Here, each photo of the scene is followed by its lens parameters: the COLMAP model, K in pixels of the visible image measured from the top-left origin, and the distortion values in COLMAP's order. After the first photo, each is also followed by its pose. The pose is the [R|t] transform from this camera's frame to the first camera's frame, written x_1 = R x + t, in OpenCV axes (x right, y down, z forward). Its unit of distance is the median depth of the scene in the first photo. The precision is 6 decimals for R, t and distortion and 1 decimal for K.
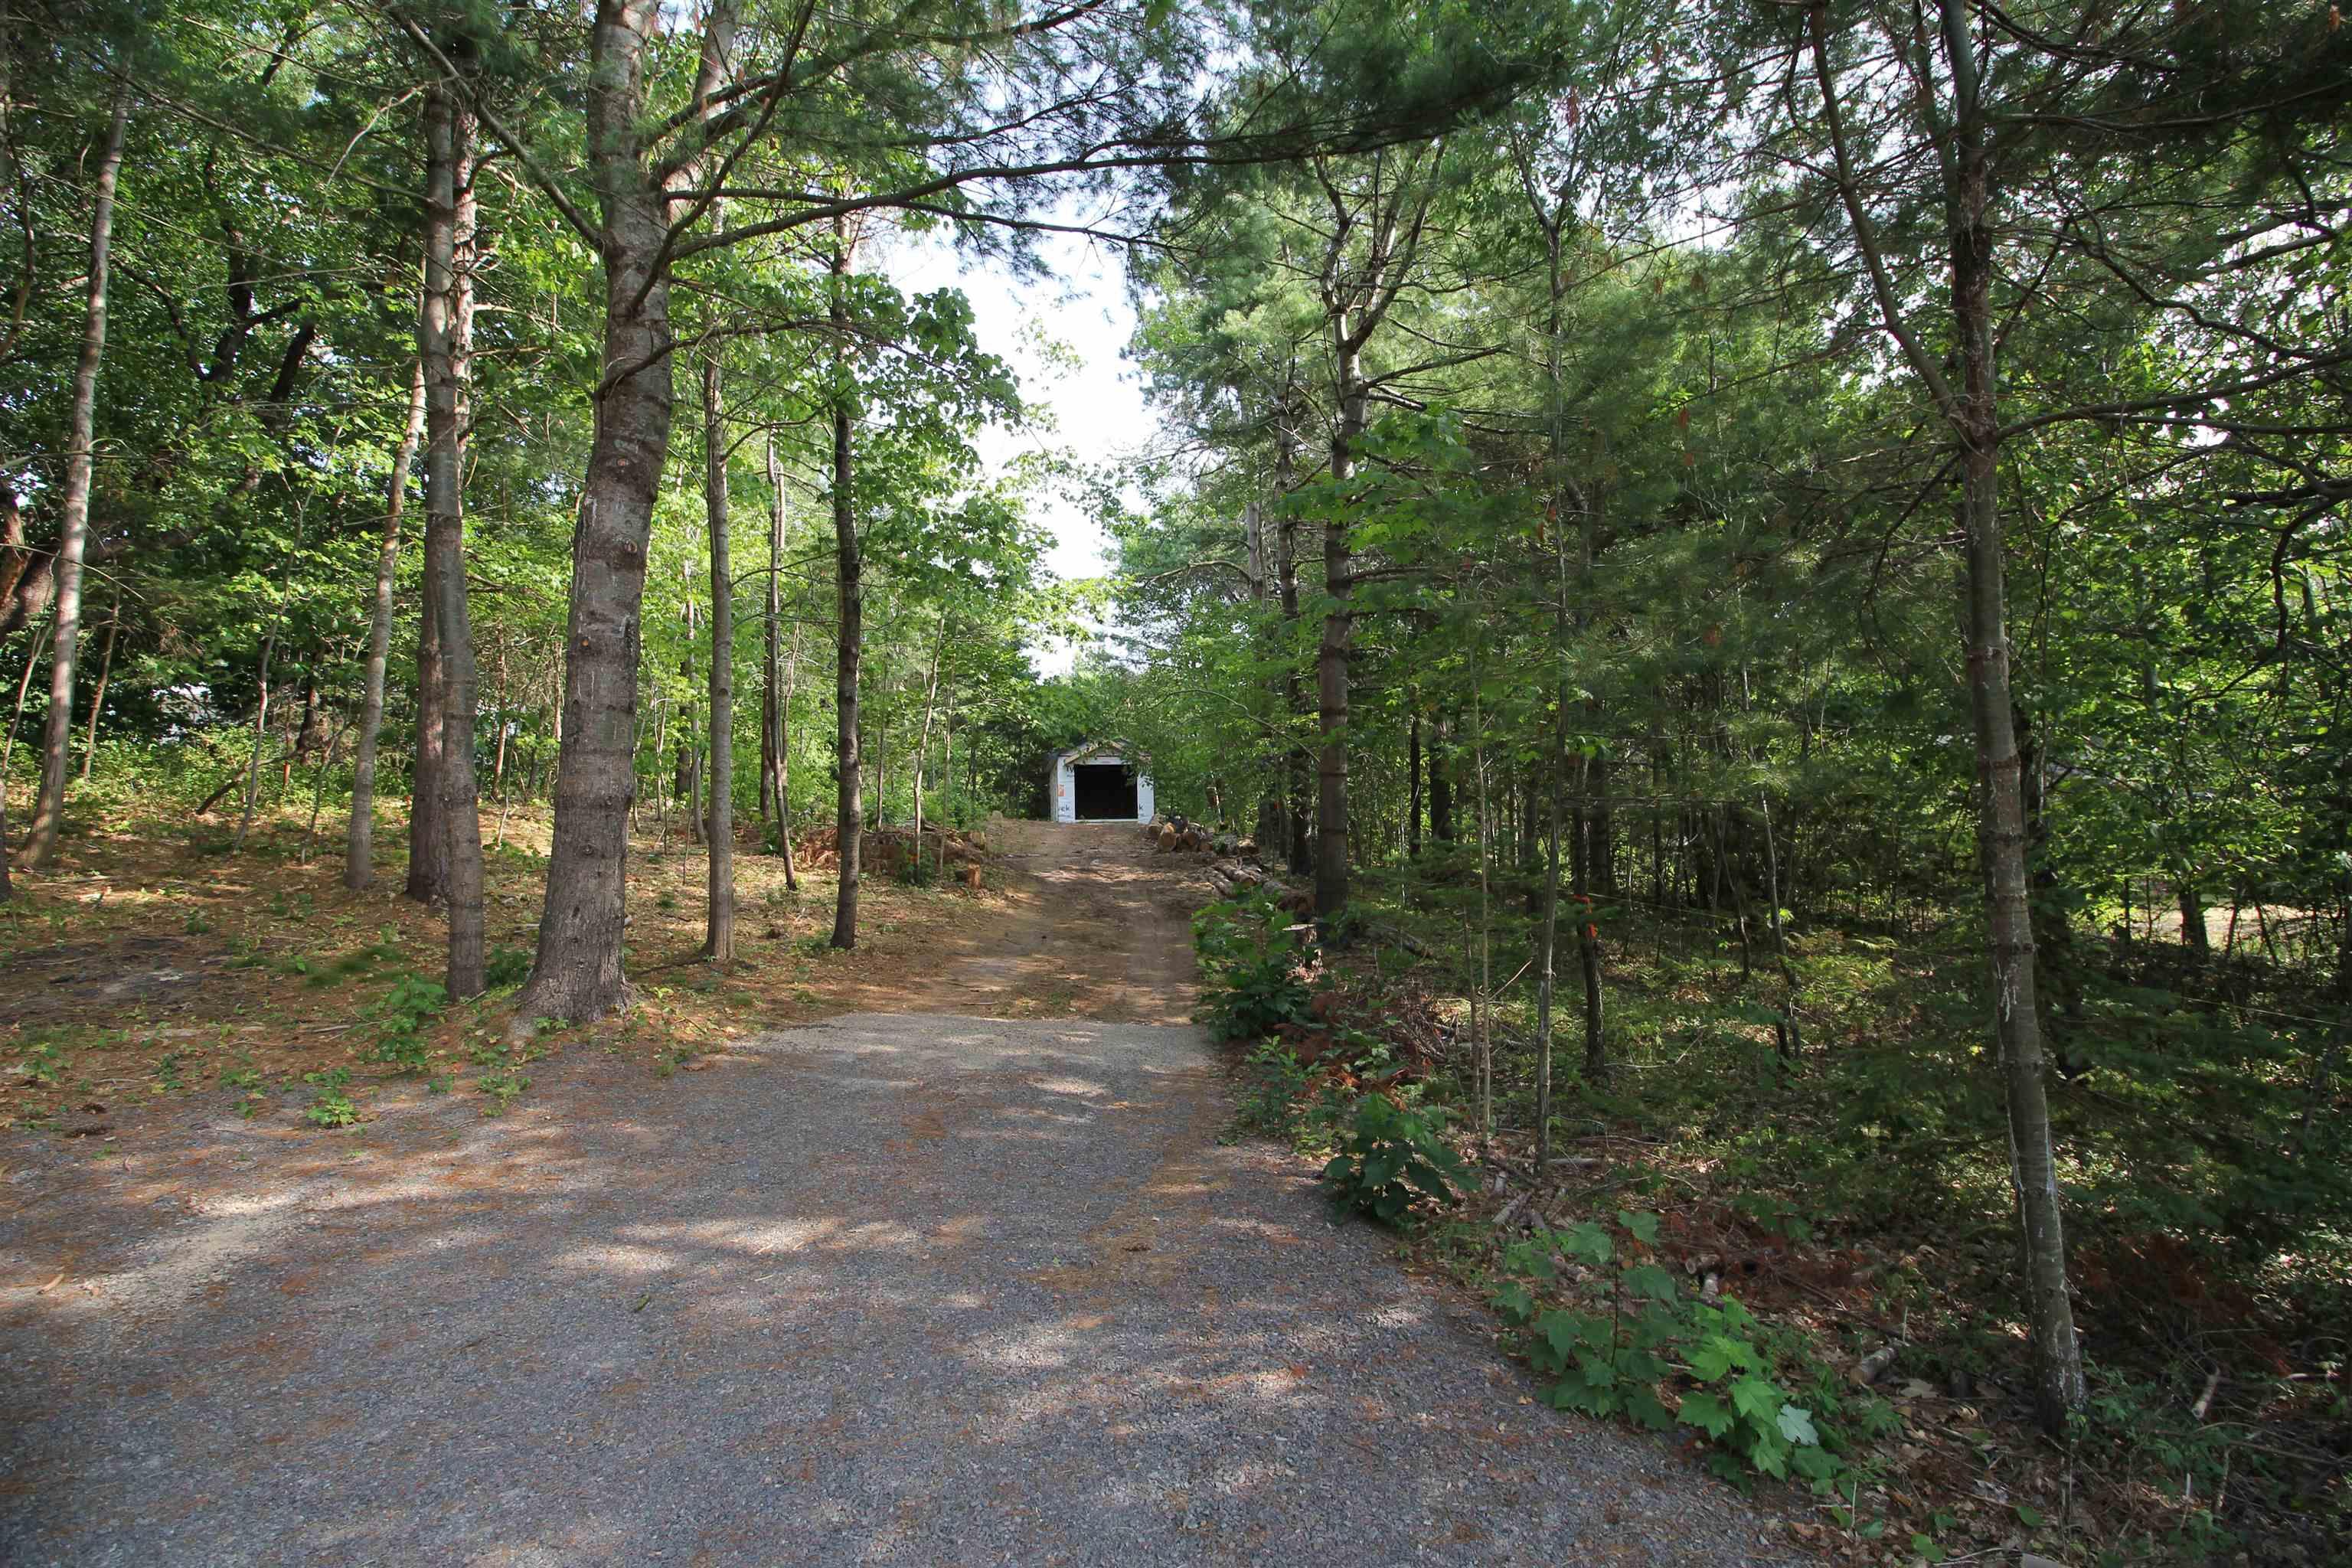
lens RADIAL K [[1083.7, 0, 1196.0], [0, 1083.7, 778.3], [0, 0, 1]] dist [-0.003445, -0.011577]
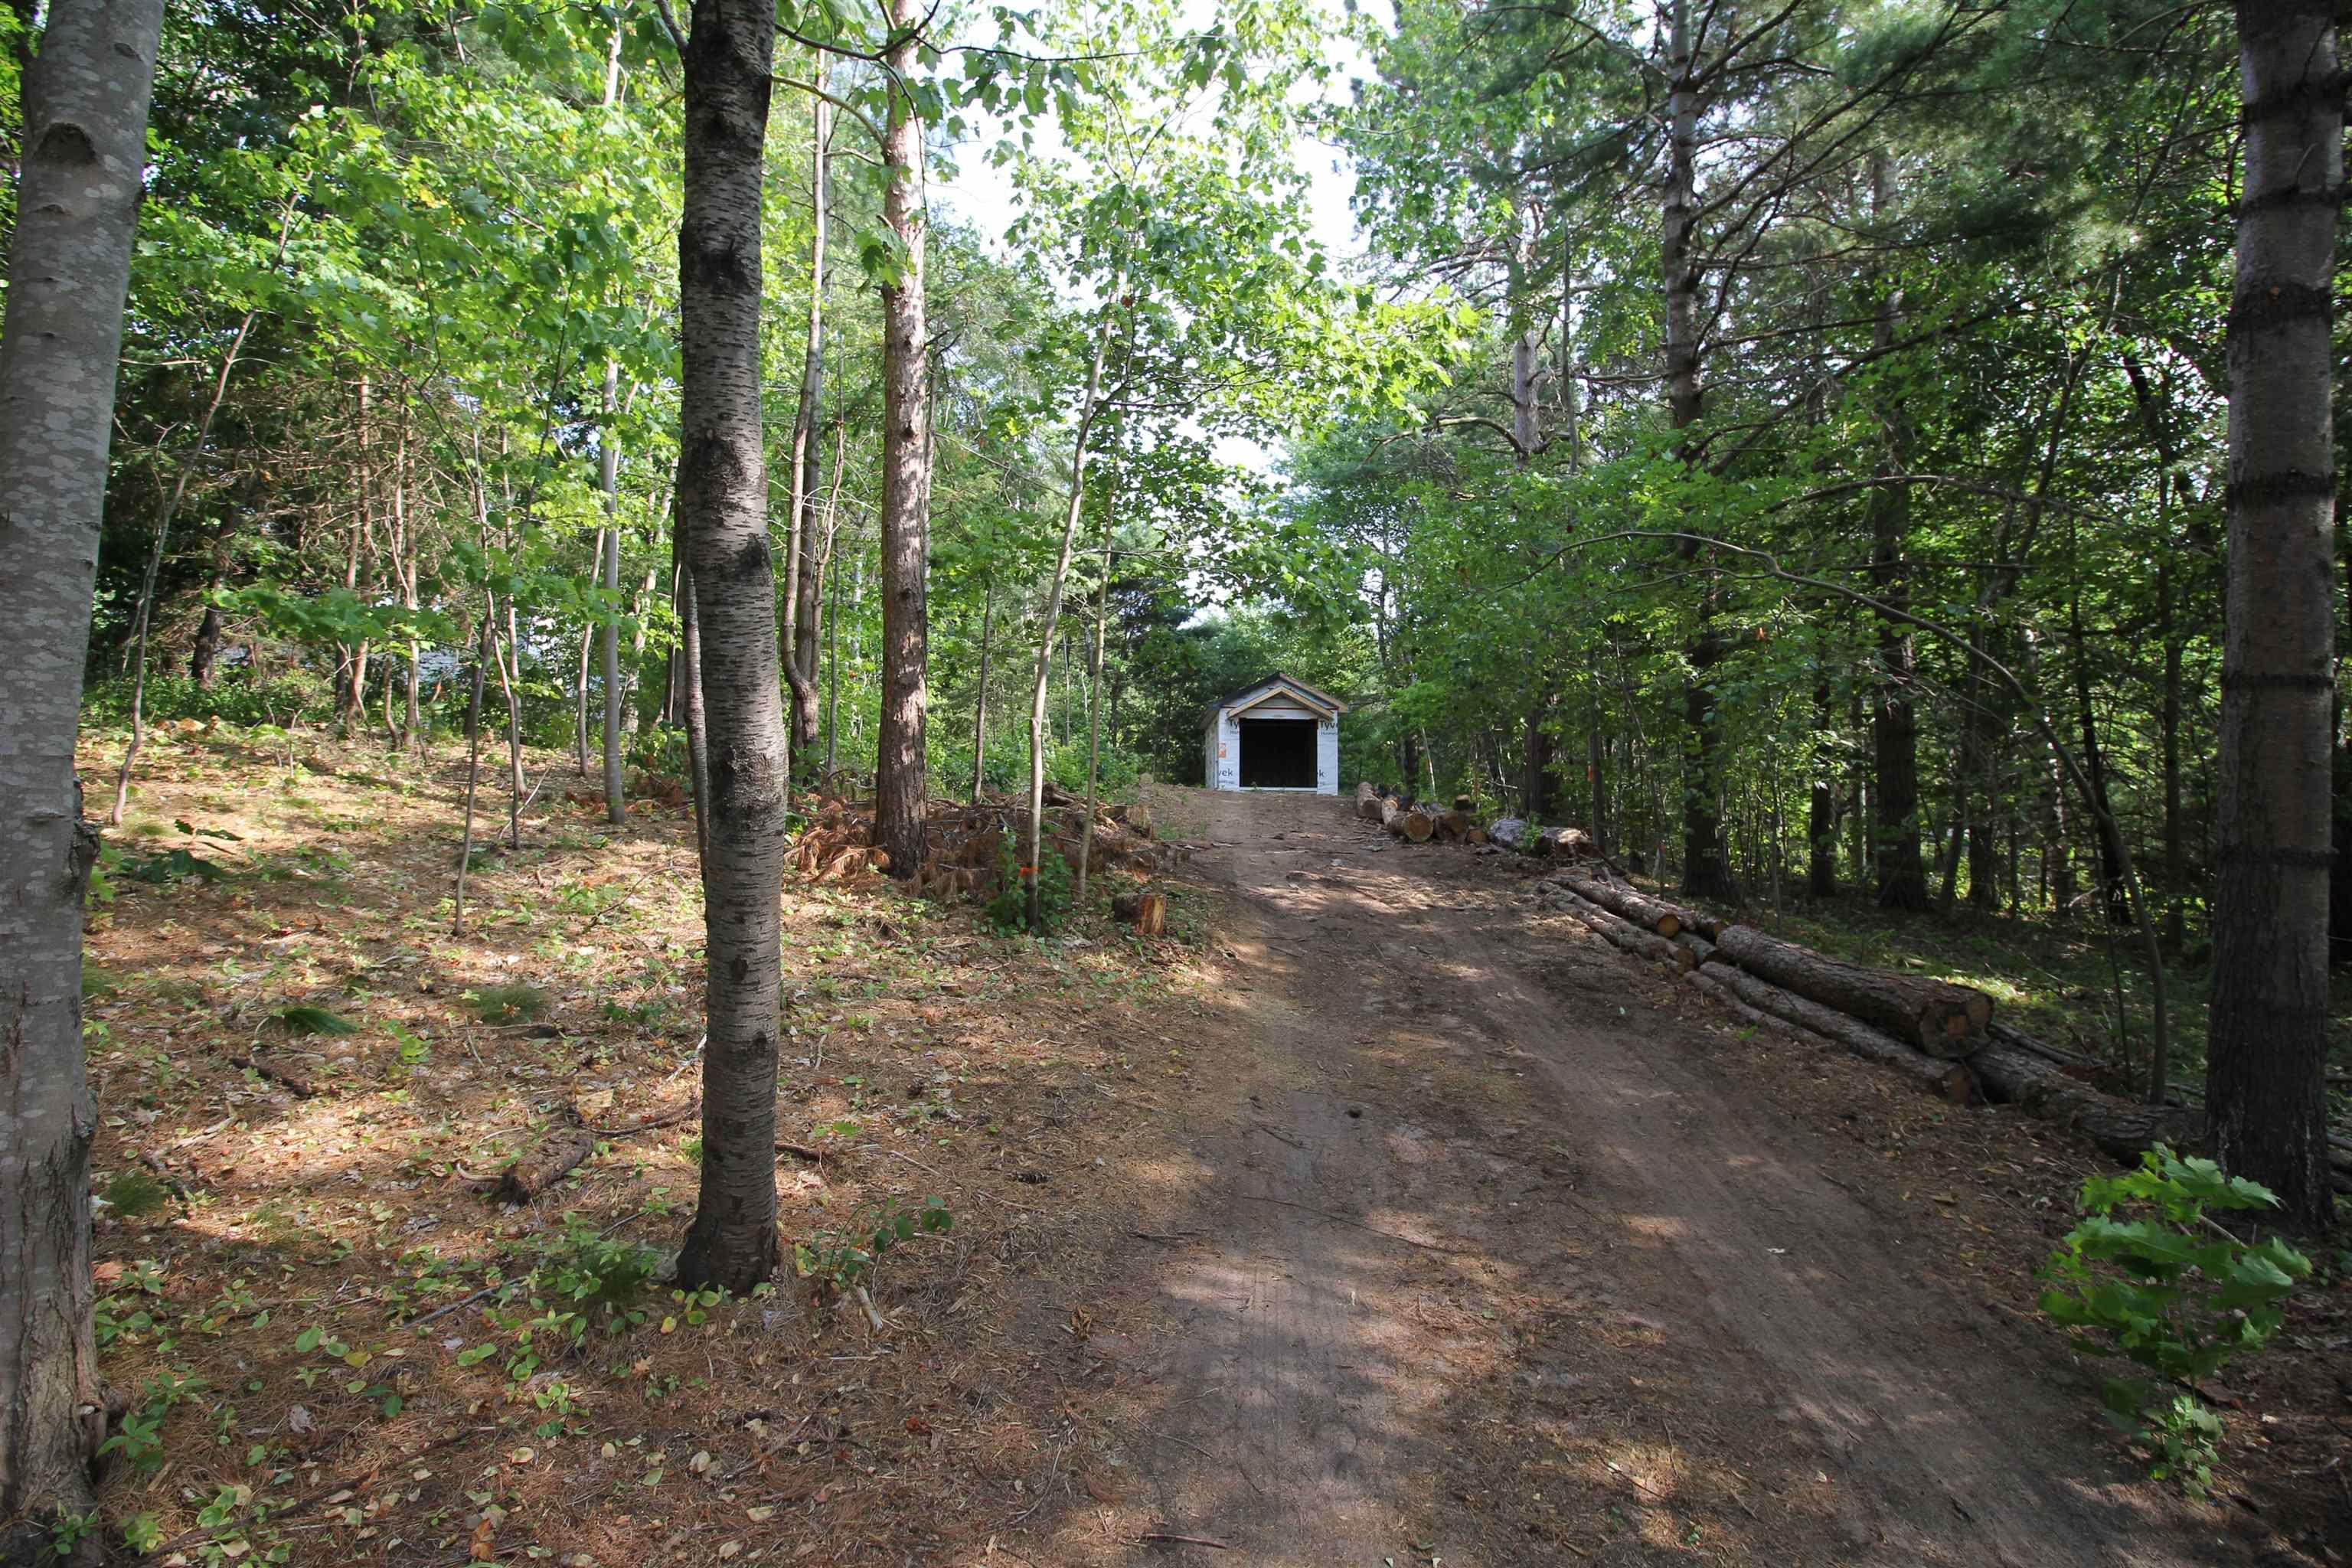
lens RADIAL K [[1083.7, 0, 1189.5], [0, 1083.7, 766.6], [0, 0, 1]] dist [-0.003445, -0.011577]
pose [[0.992060, 0.022563, -0.123725, -0.198334], [-0.020045, 0.999567, 0.021554, 0.026424], [0.124158, -0.018903, 0.992082, 0.807033]]
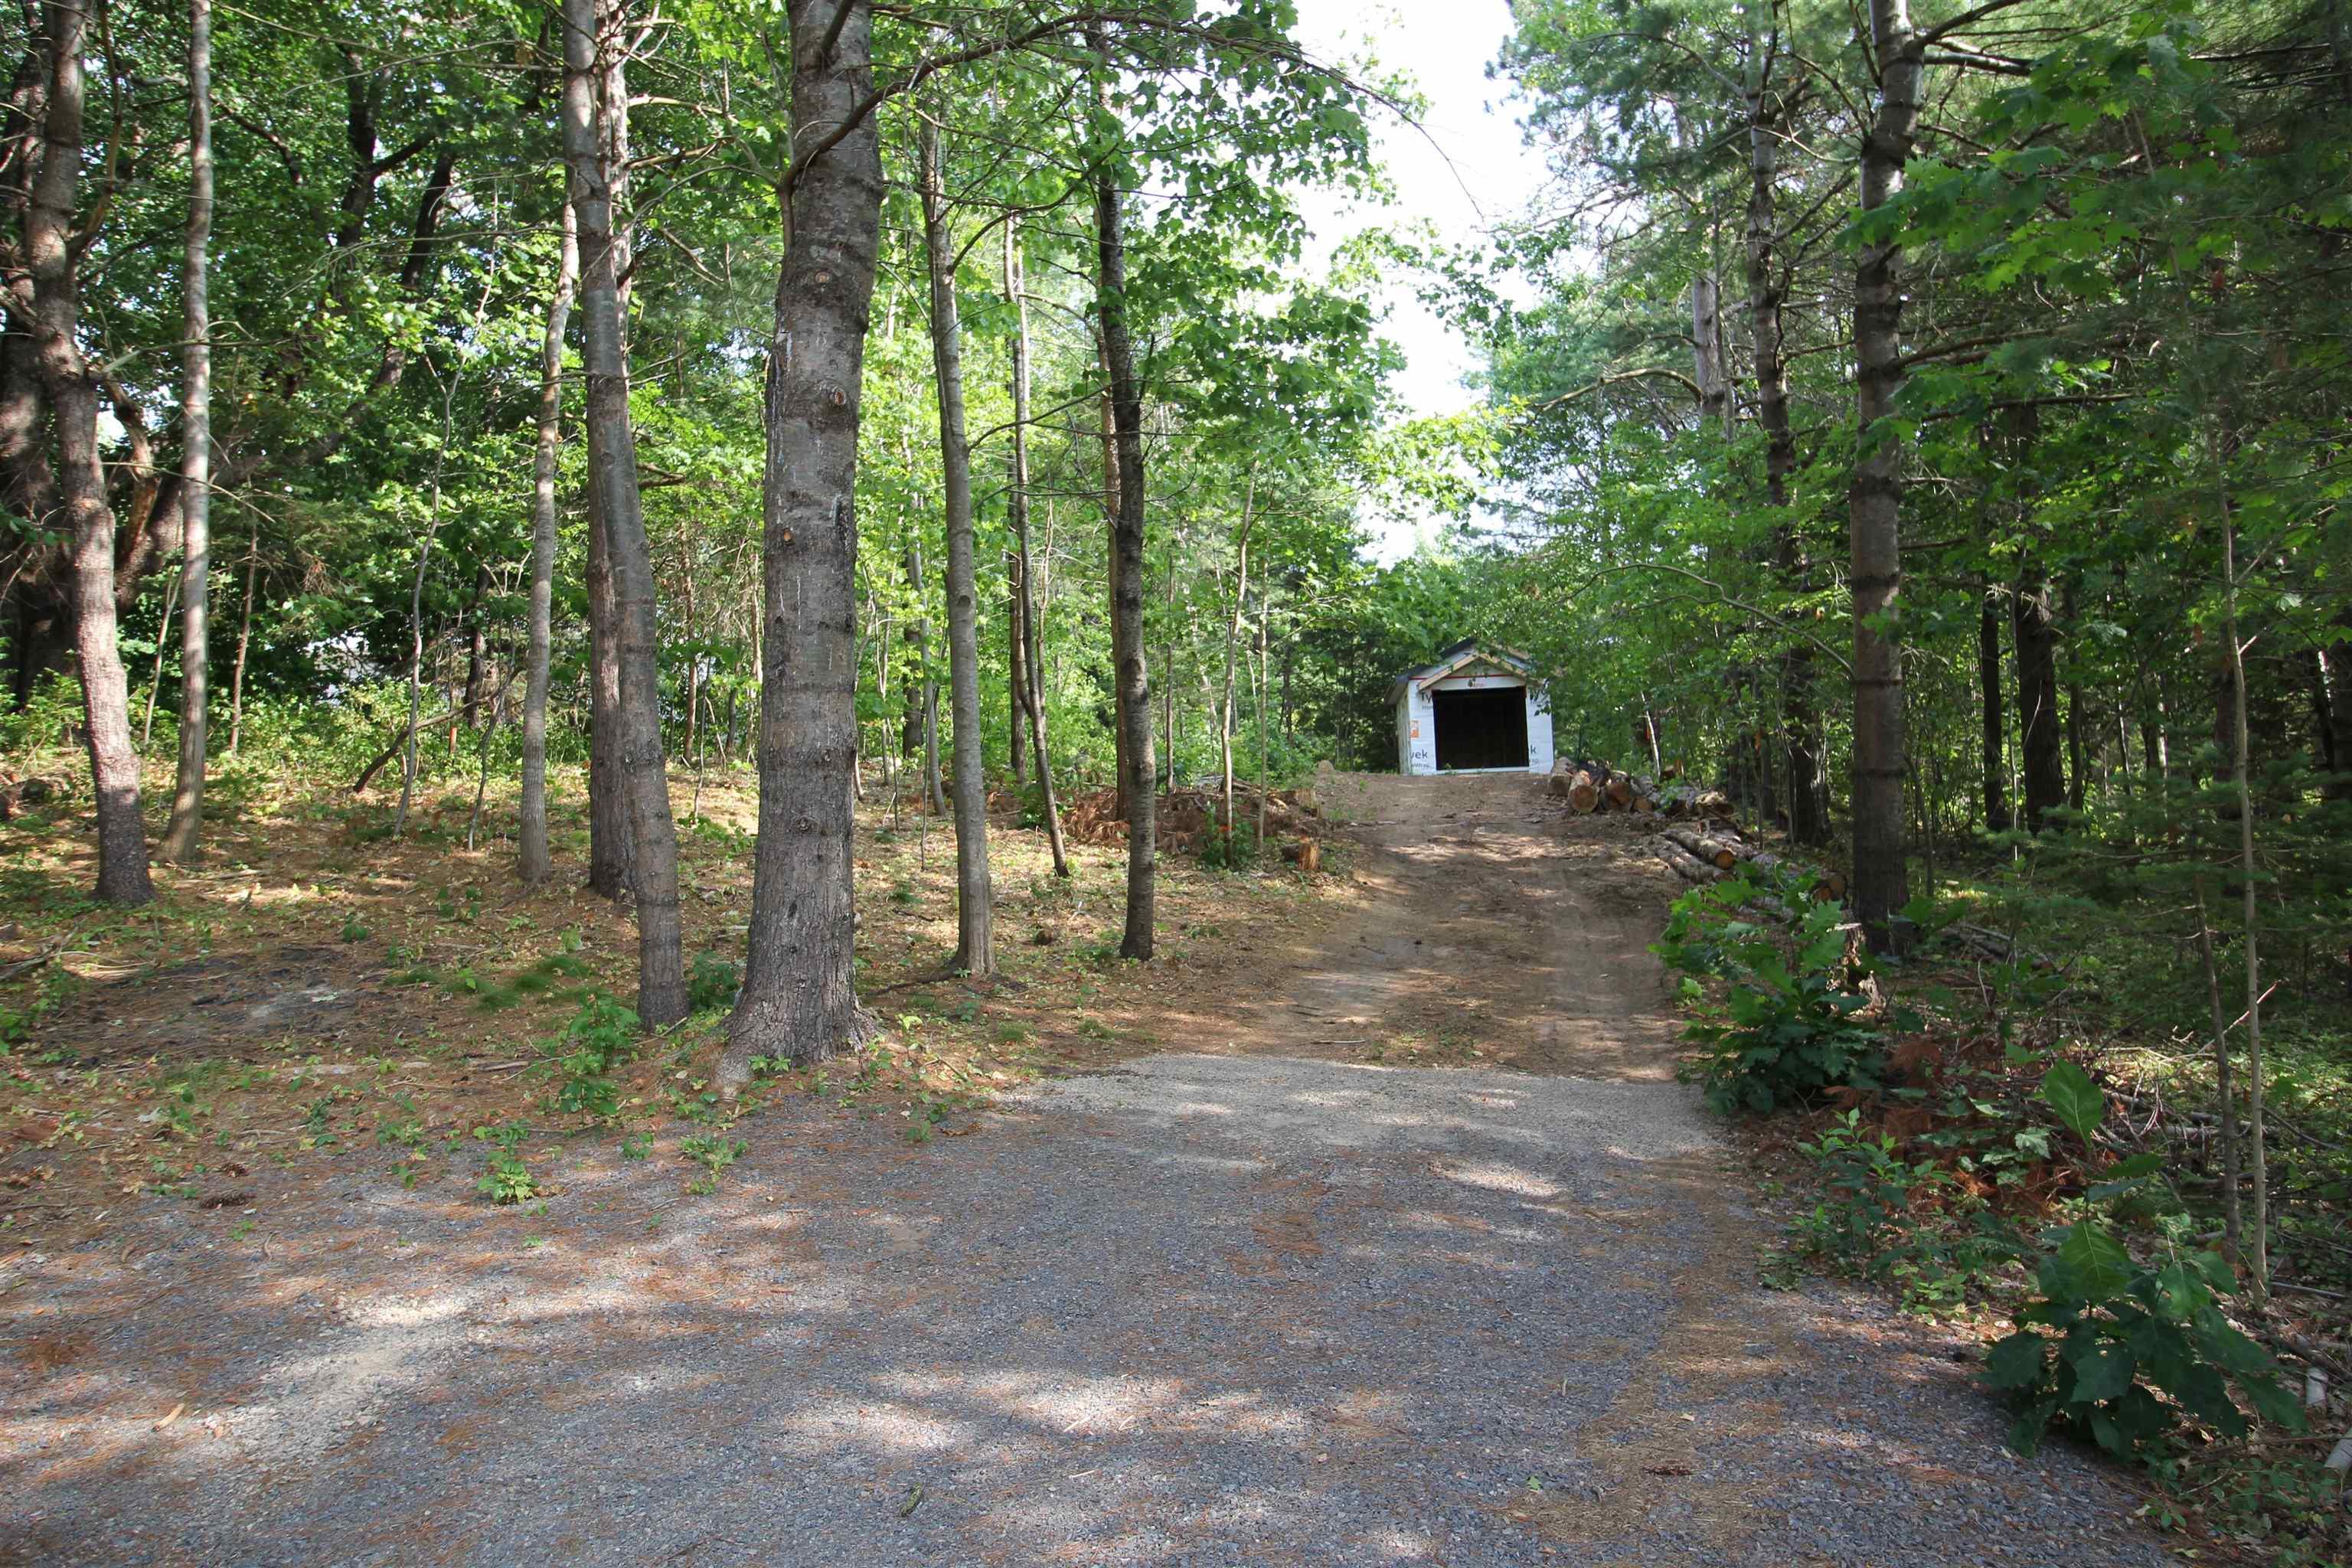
lens RADIAL K [[1541.1, 0, 1198.6], [0, 1541.1, 772.1], [0, 0, 1]] dist [0.007367, -0.012276]
pose [[0.966682, -0.027088, -0.254541, -0.032612], [0.036676, 0.998782, 0.032997, 0.004948], [0.253337, -0.041233, 0.966499, 0.053516]]
